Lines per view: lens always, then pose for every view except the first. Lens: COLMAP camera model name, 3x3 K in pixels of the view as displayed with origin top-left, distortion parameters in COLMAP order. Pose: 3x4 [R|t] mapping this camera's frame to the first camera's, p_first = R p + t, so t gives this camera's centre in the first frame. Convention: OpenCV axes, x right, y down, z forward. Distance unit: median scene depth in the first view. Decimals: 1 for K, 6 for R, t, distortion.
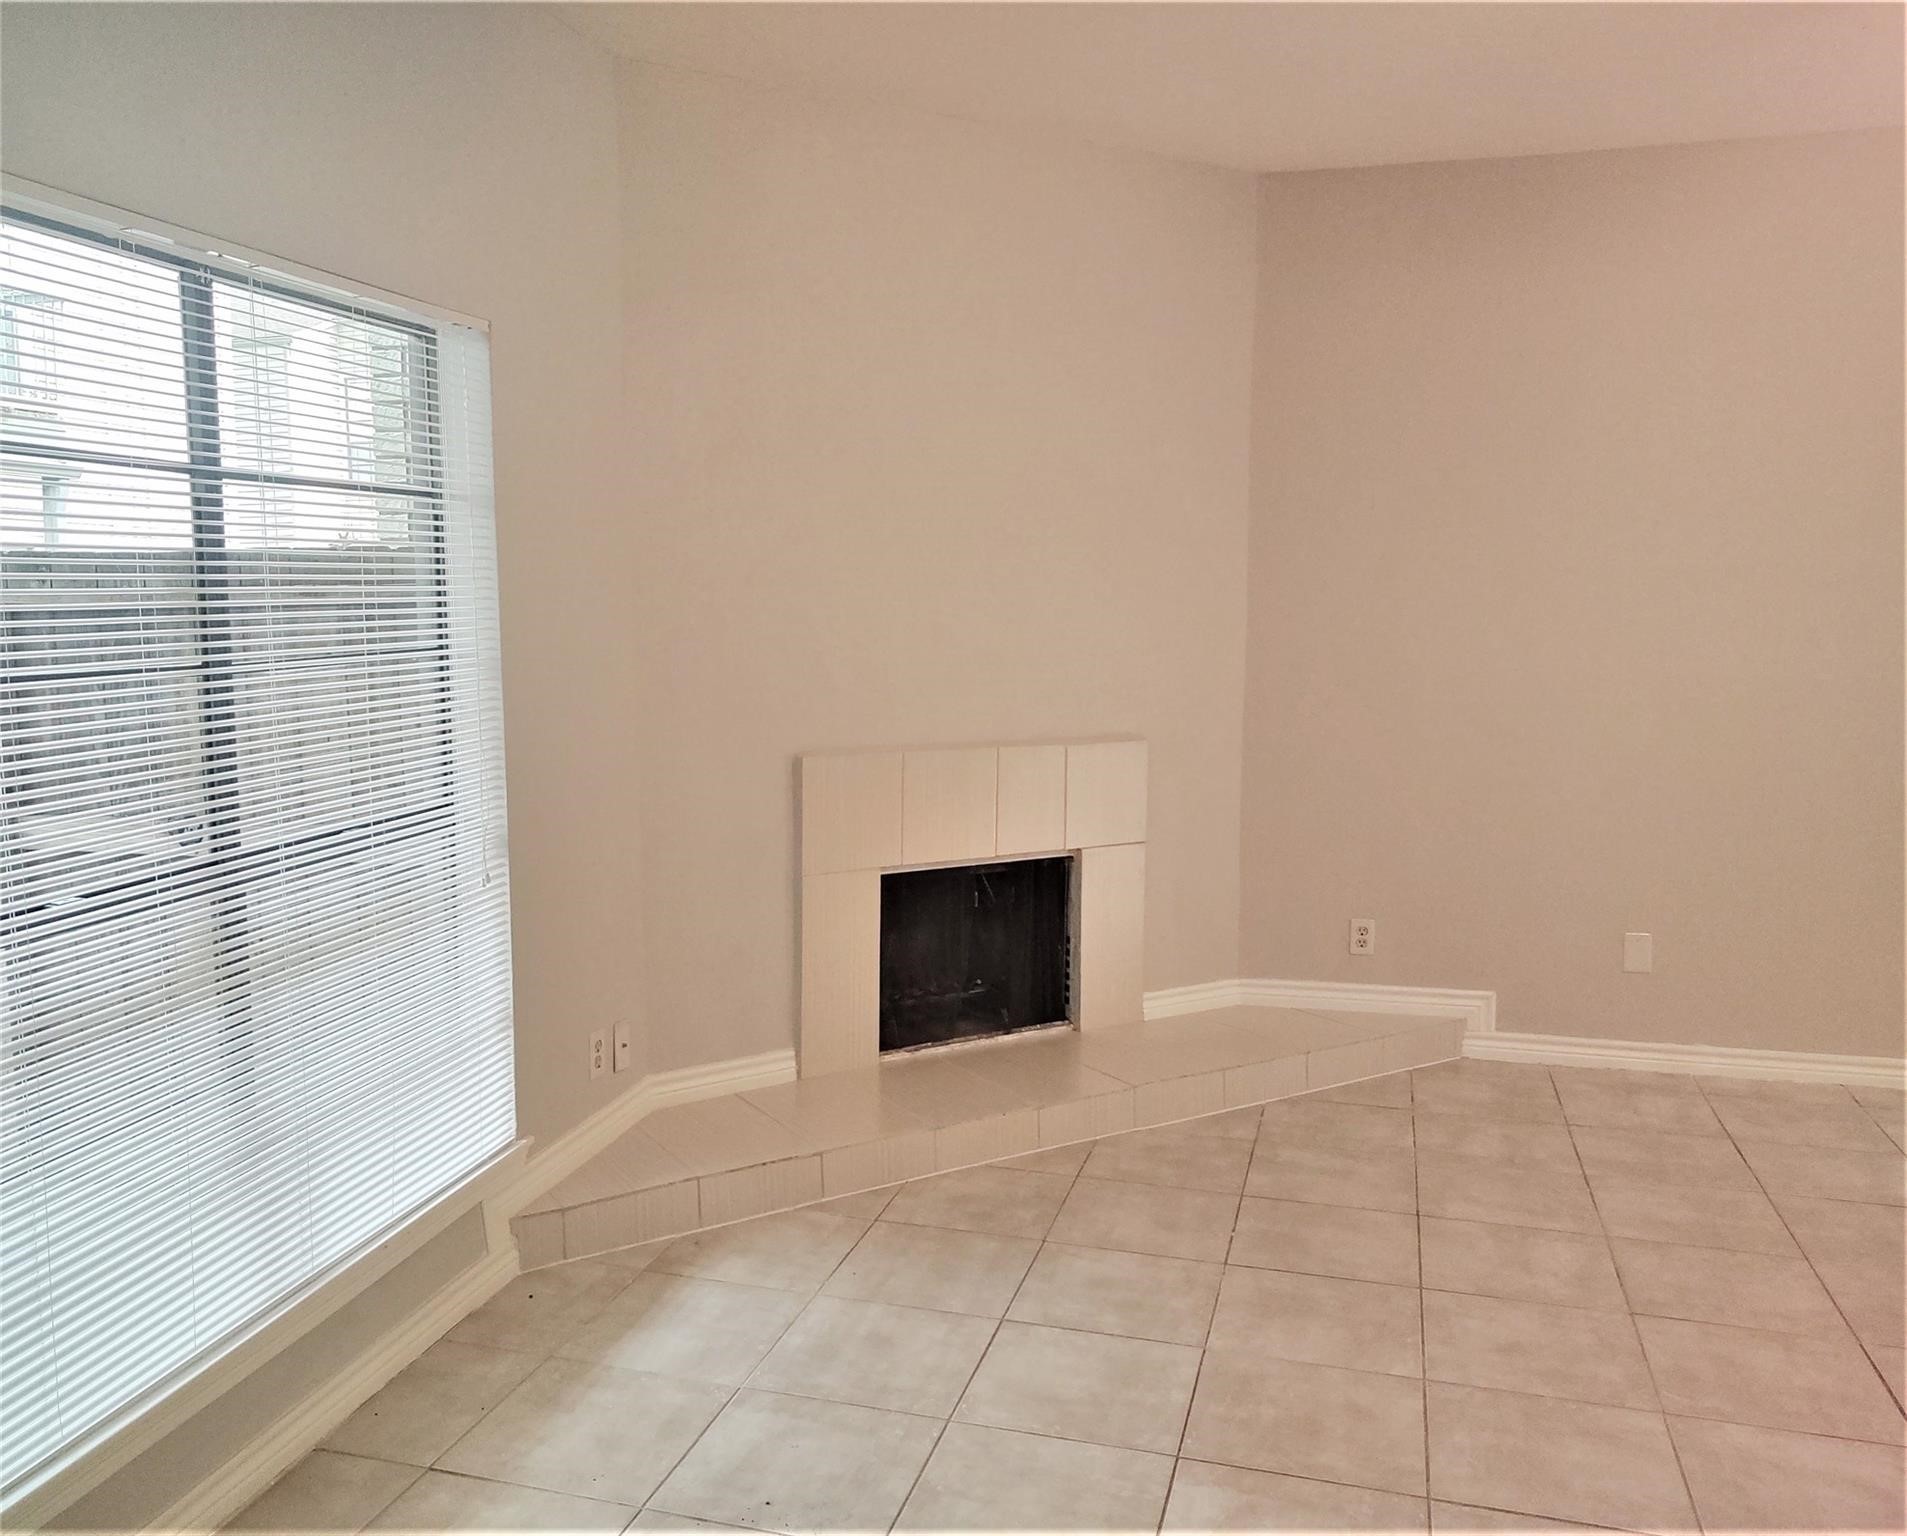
lens RADIAL K [[1566.0, 0, 956.1], [0, 1566.0, 822.8], [0, 0, 1]] dist [0.007205, -0.005621]
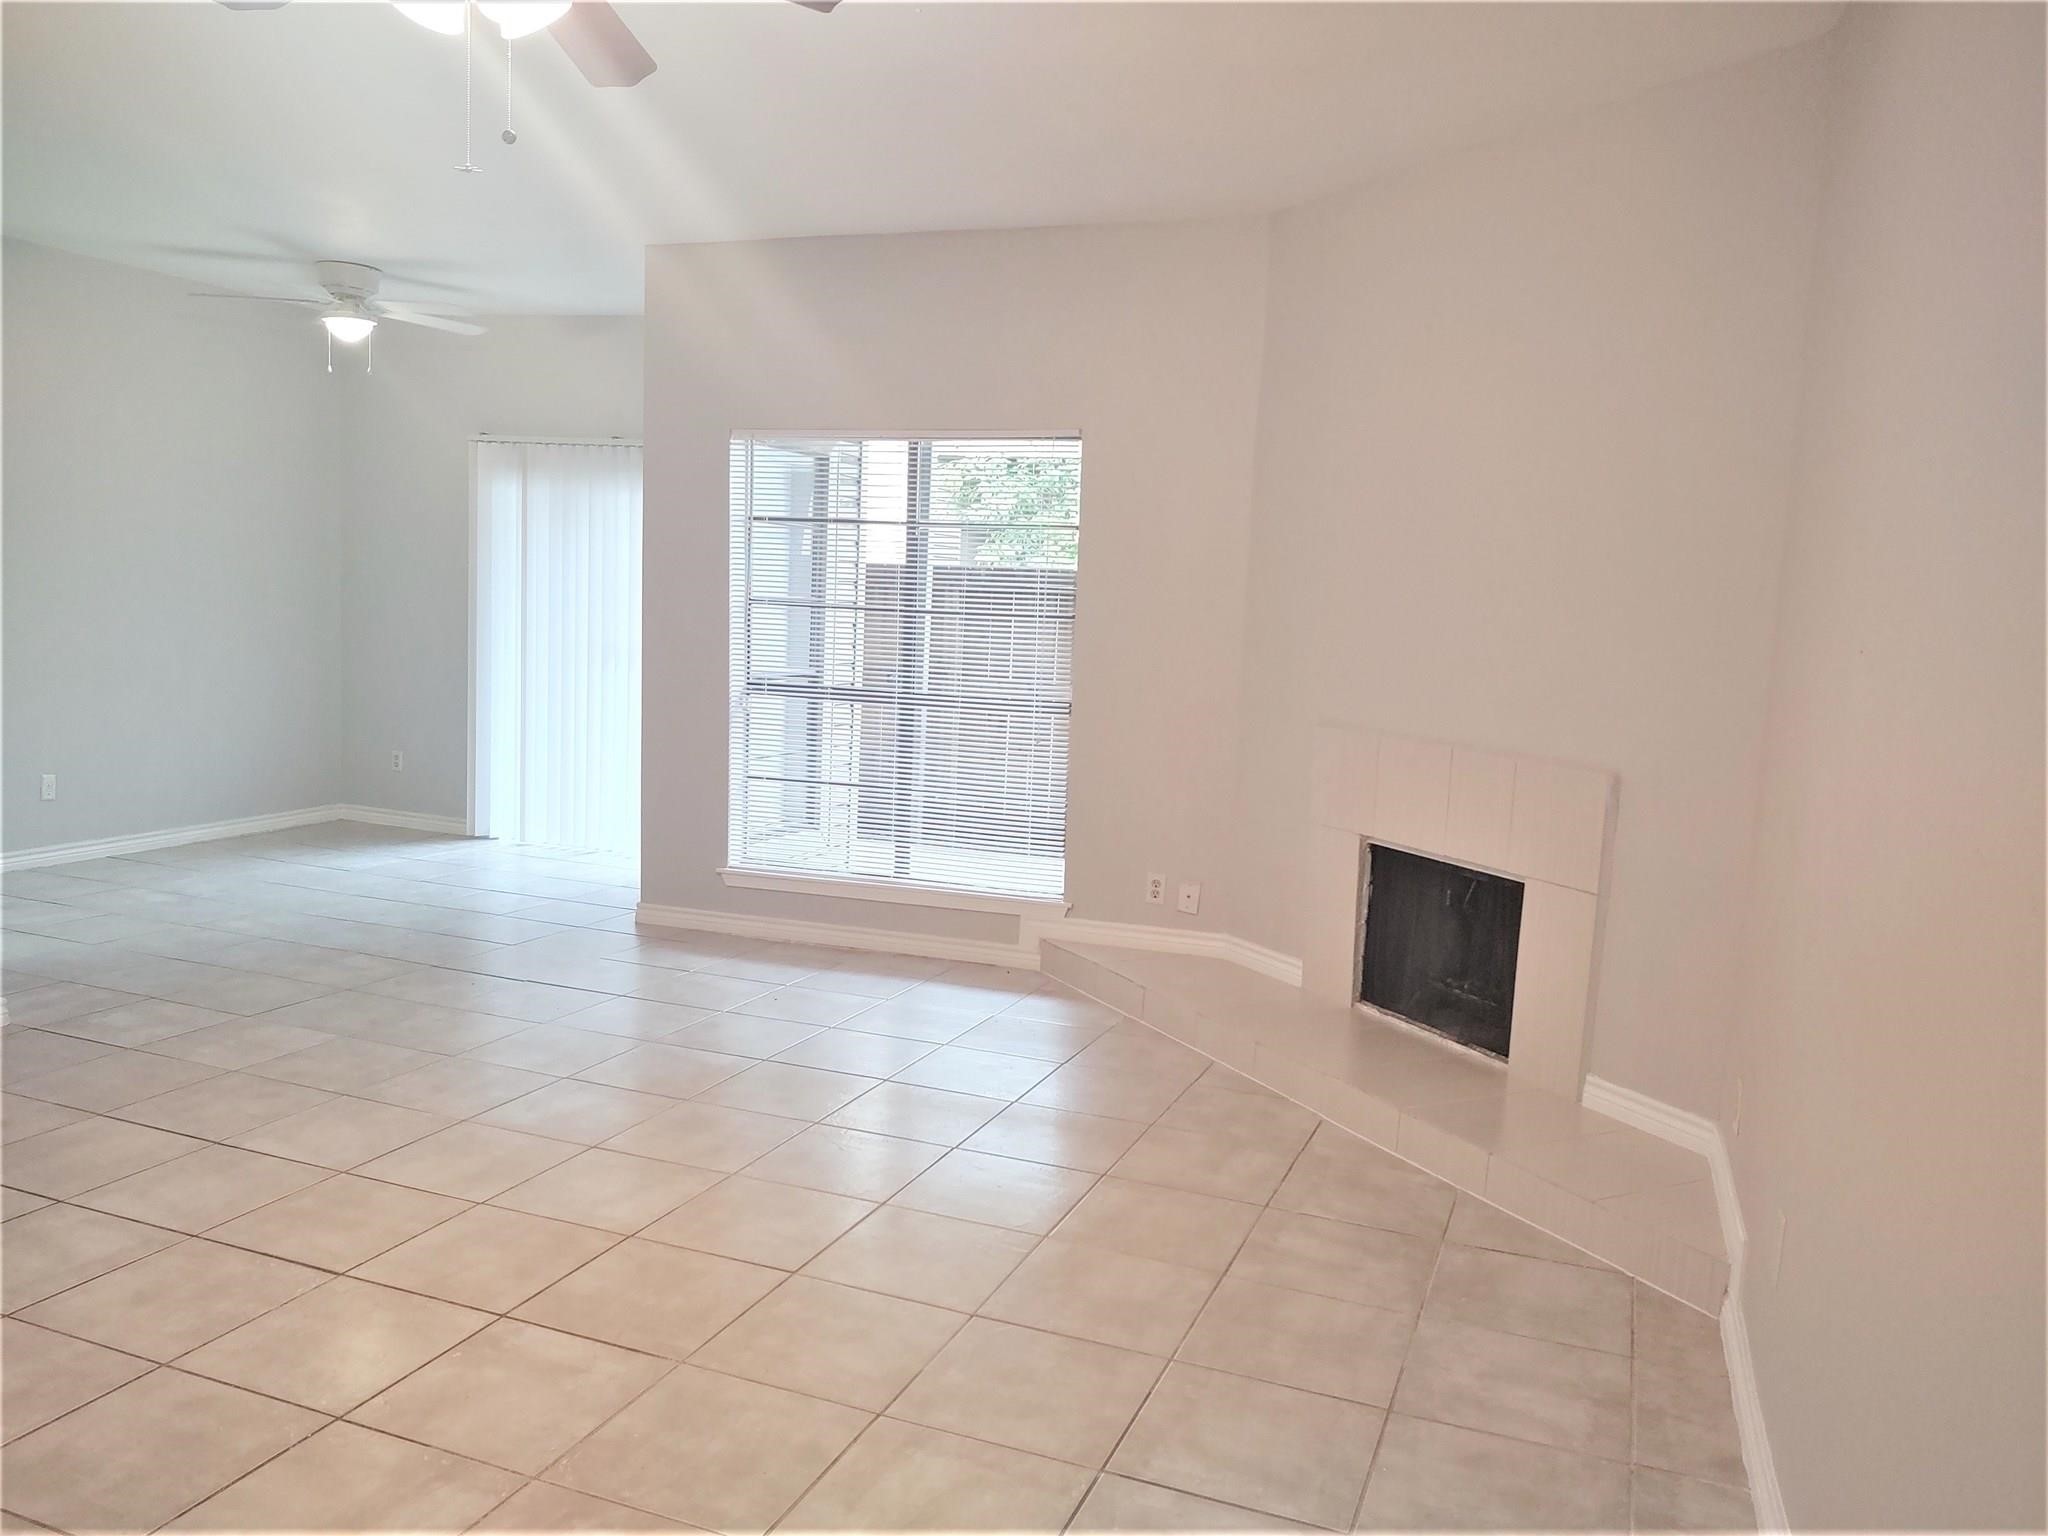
lens RADIAL K [[1565.3, 0, 1024.0], [0, 1565.3, 768.0], [0, 0, 1]] dist [0.001589, -0.001540]
pose [[-0.105886, 0.100860, -0.989250, 1.131709], [-0.189646, 0.974534, 0.119659, -0.112163], [0.976126, 0.200278, -0.084061, 0.849929]]
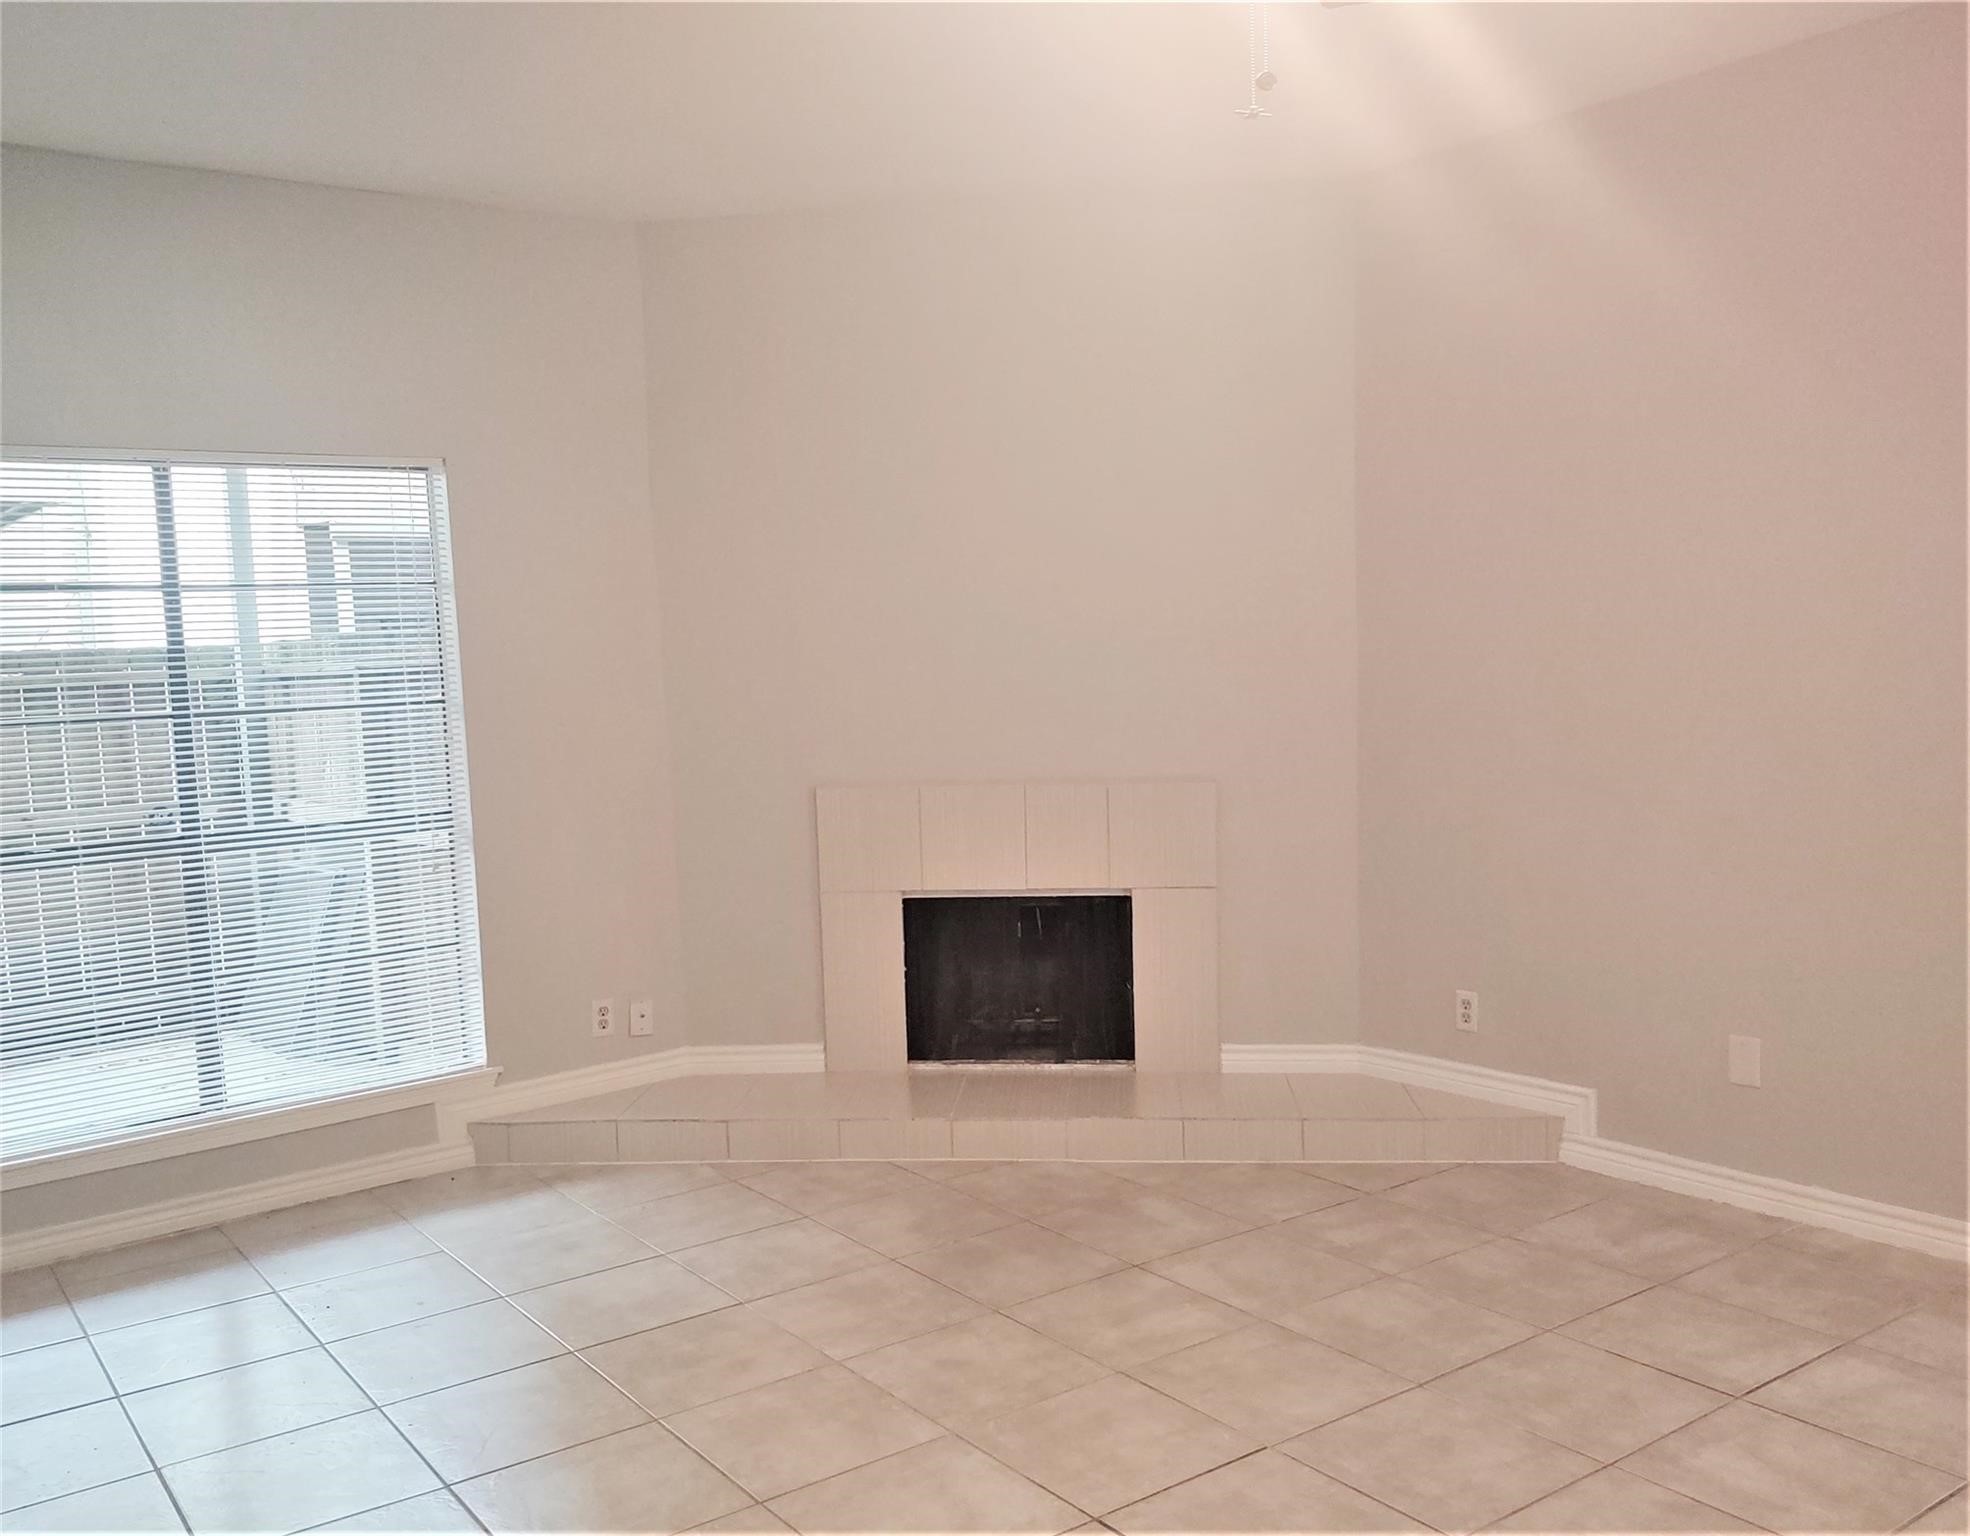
lens RADIAL K [[1735.7, 0, 985.0], [0, 1735.7, 768.0], [0, 0, 1]] dist [0.017297, -0.004876]
pose [[0.791346, 0.014364, -0.611200, 0.762622], [-0.053571, 0.997508, -0.045919, -0.005750], [0.609017, 0.069081, 0.790143, 0.050437]]
